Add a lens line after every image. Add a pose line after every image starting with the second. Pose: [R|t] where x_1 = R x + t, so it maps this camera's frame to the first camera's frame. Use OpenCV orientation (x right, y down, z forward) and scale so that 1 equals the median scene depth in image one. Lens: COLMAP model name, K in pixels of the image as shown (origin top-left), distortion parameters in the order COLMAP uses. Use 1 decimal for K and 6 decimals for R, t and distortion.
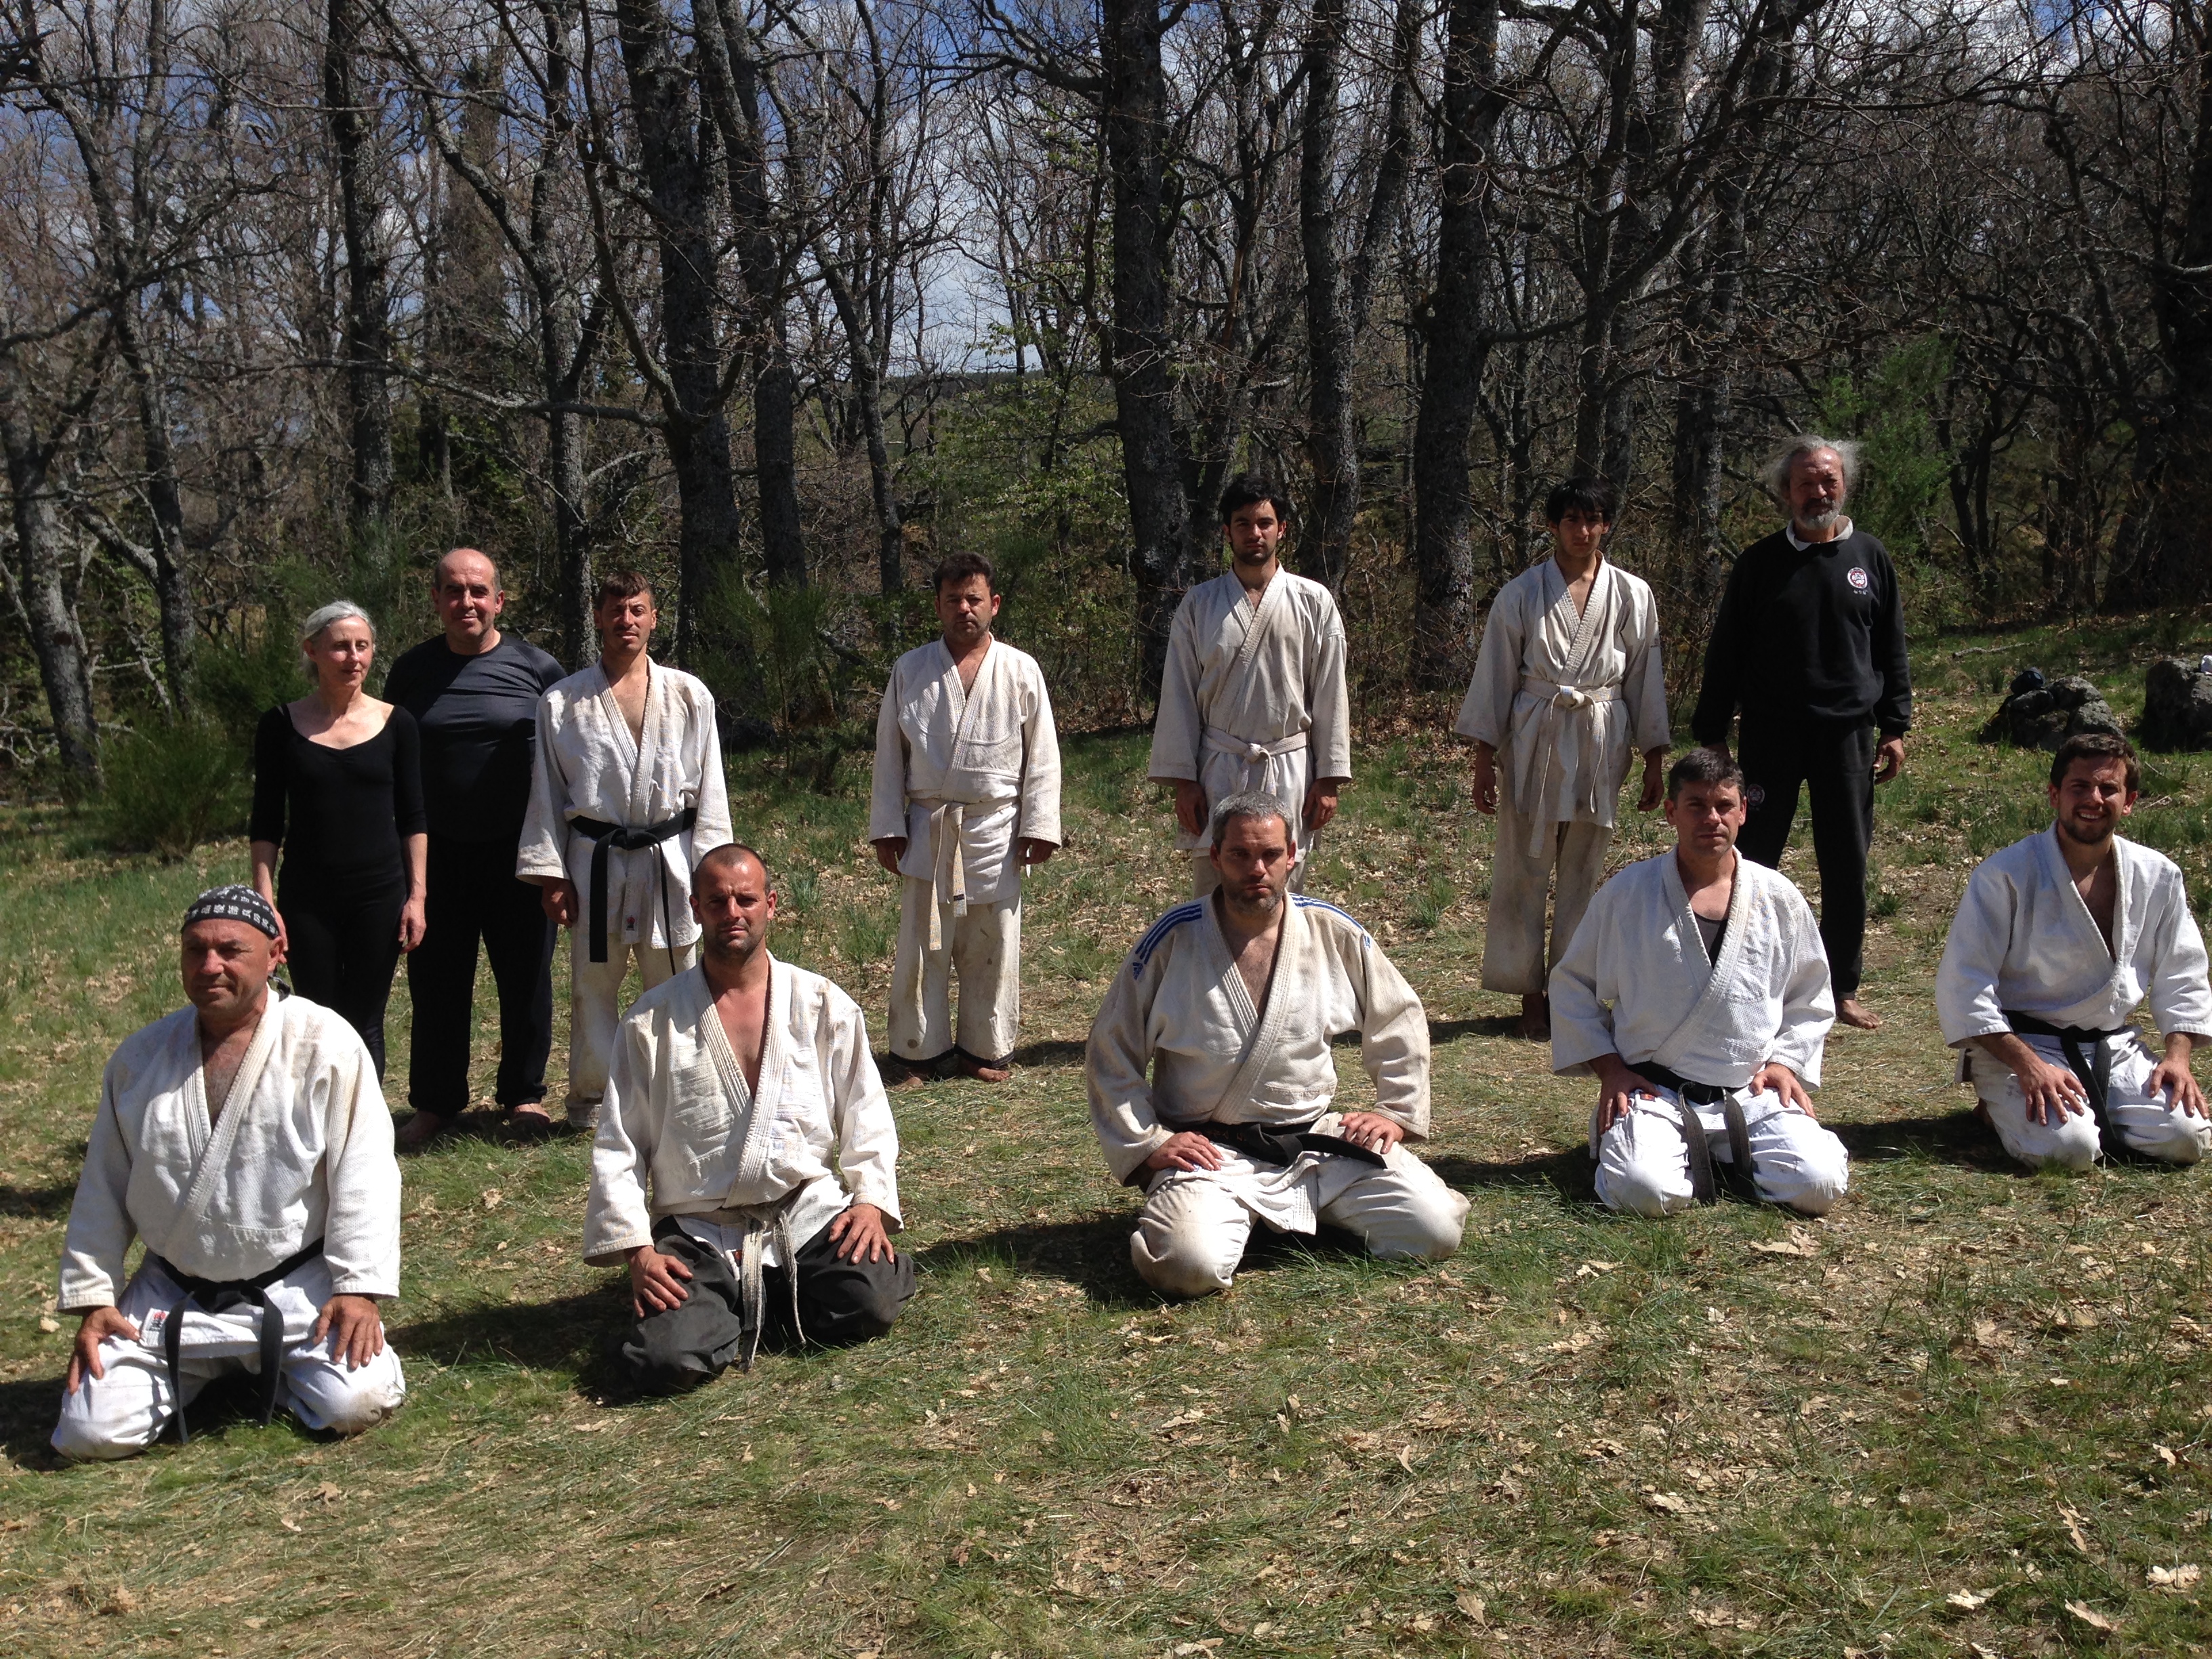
lens RADIAL K [[2070.1, 0, 1104.7], [0, 2070.1, 852.7], [0, 0, 1]] dist [0.063568, 0.000000]
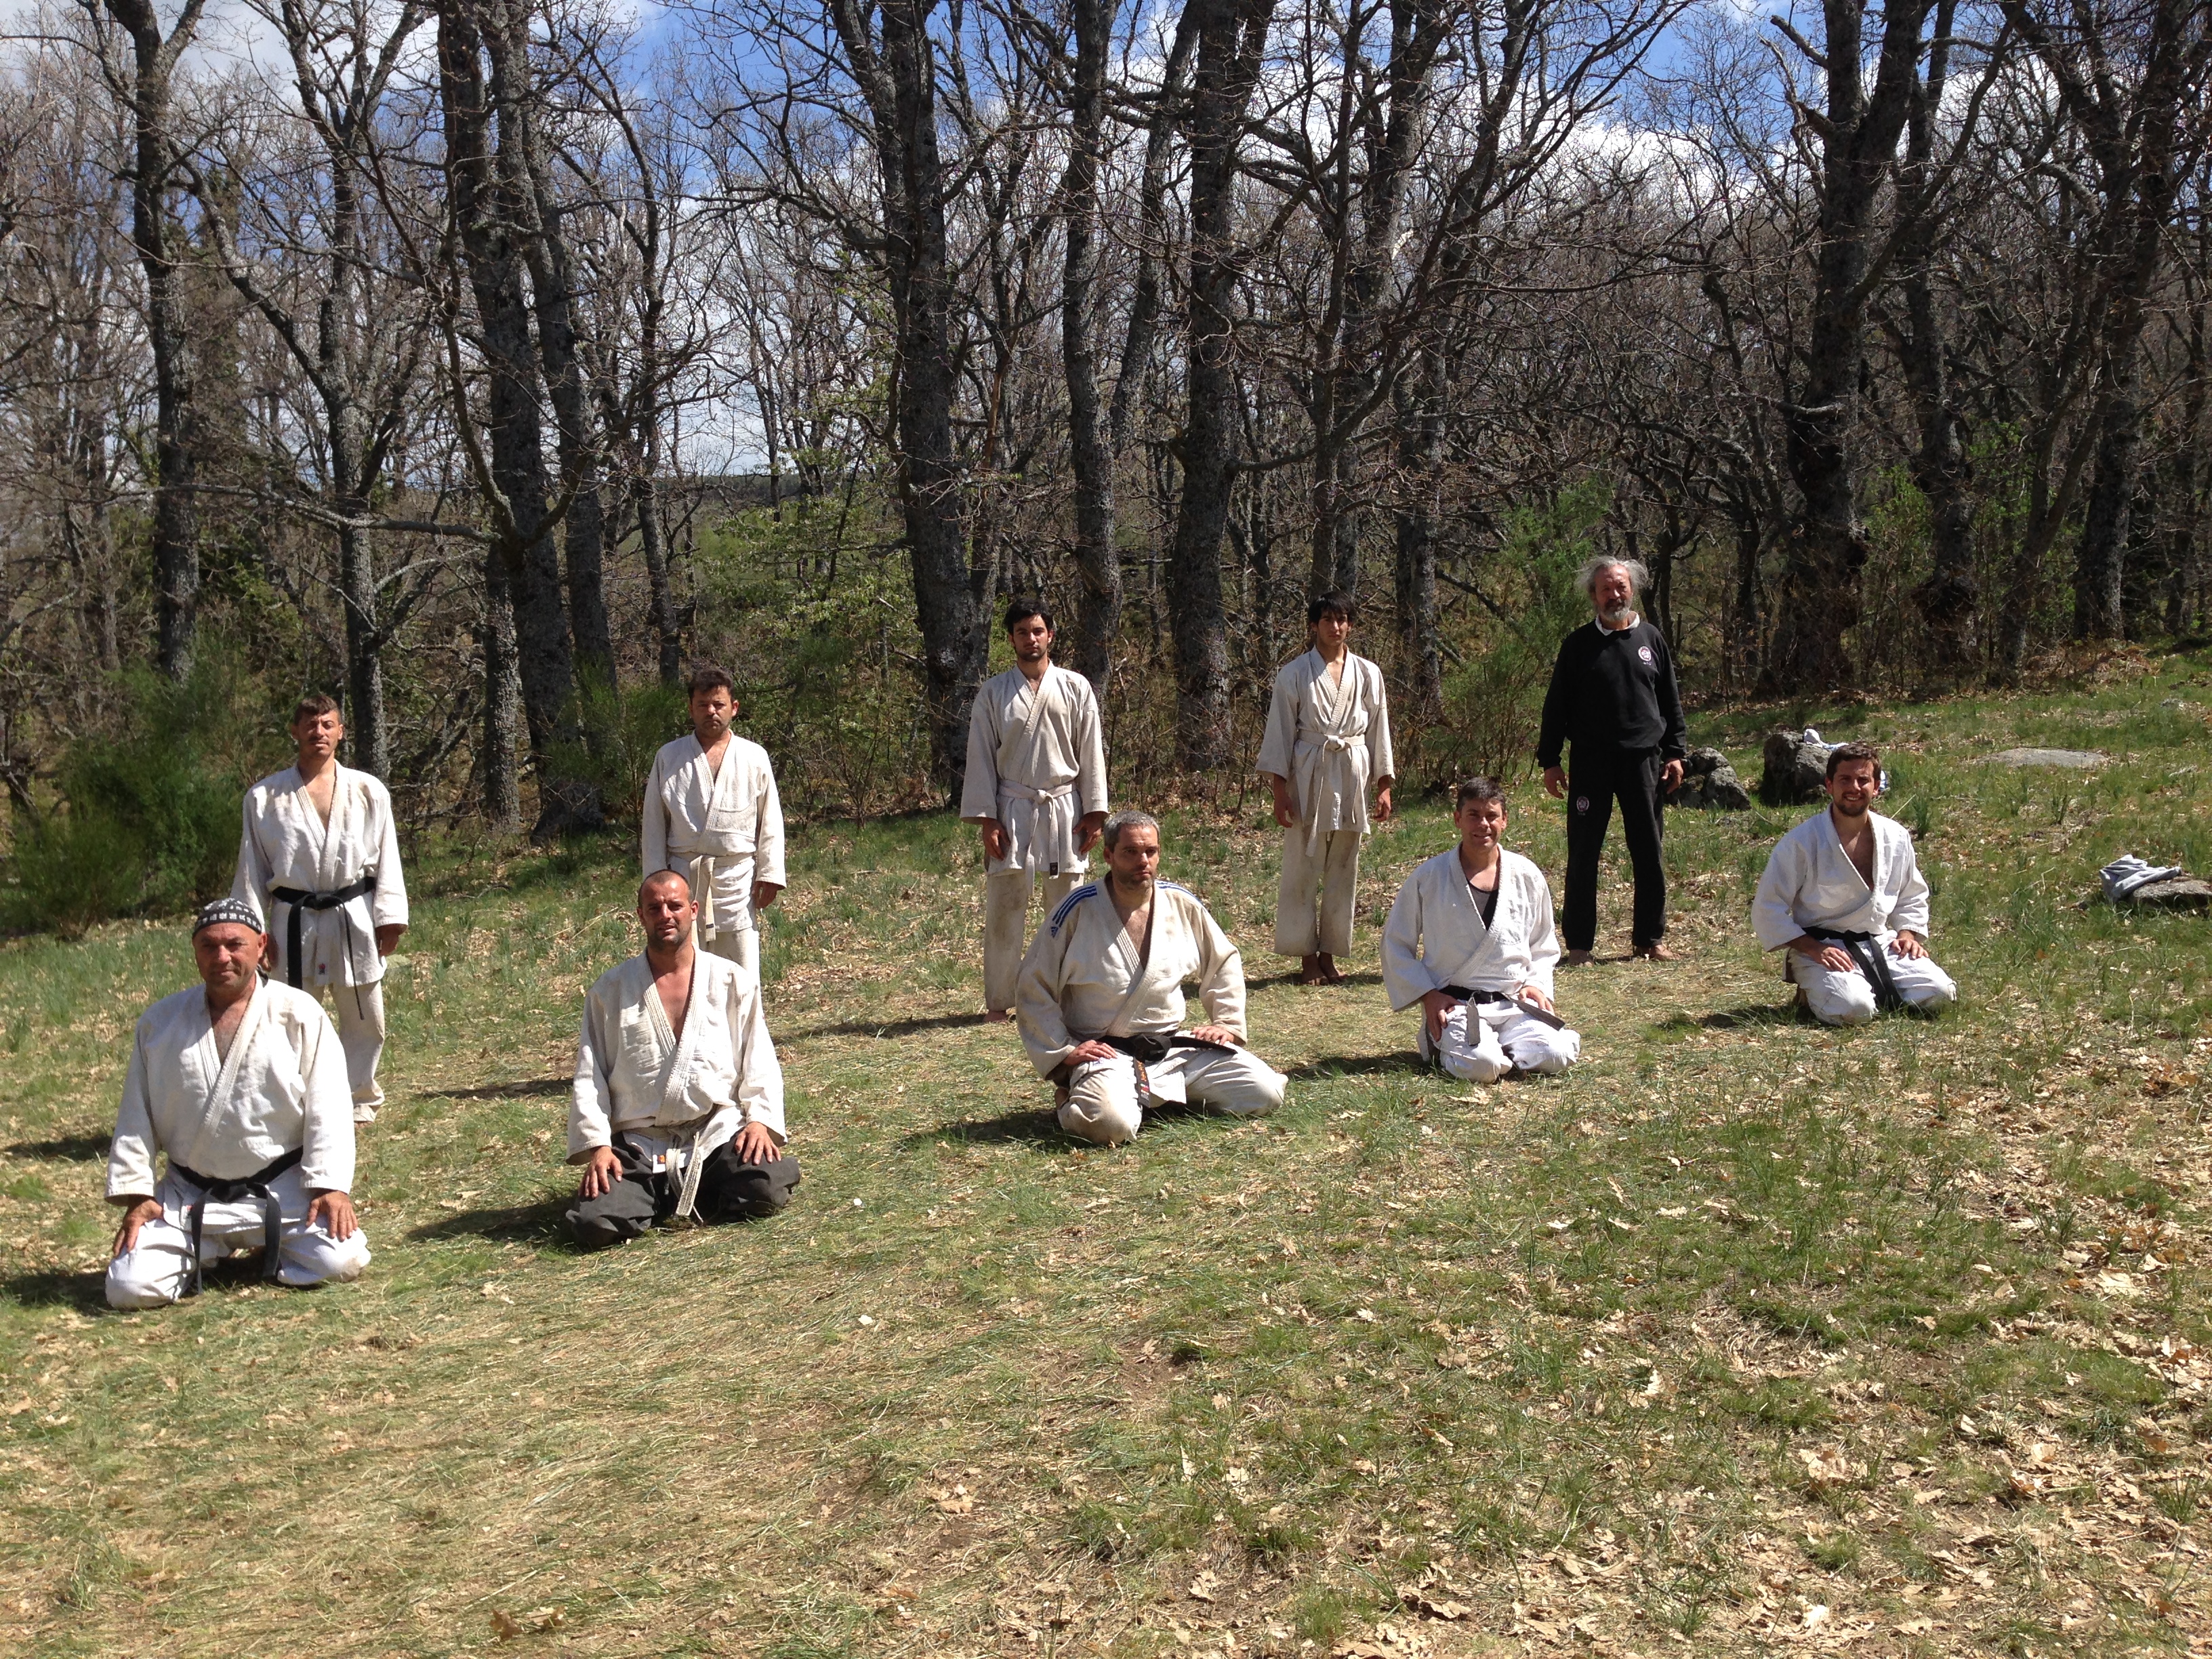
lens RADIAL K [[2068.5, 0, 1108.5], [0, 2068.5, 826.4], [0, 0, 1]] dist [0.059096, 0.000000]
pose [[0.991517, -0.019335, 0.128531, -0.092854], [0.027129, 0.997879, -0.059169, 0.052250], [-0.127114, 0.062154, 0.989939, -0.349556]]
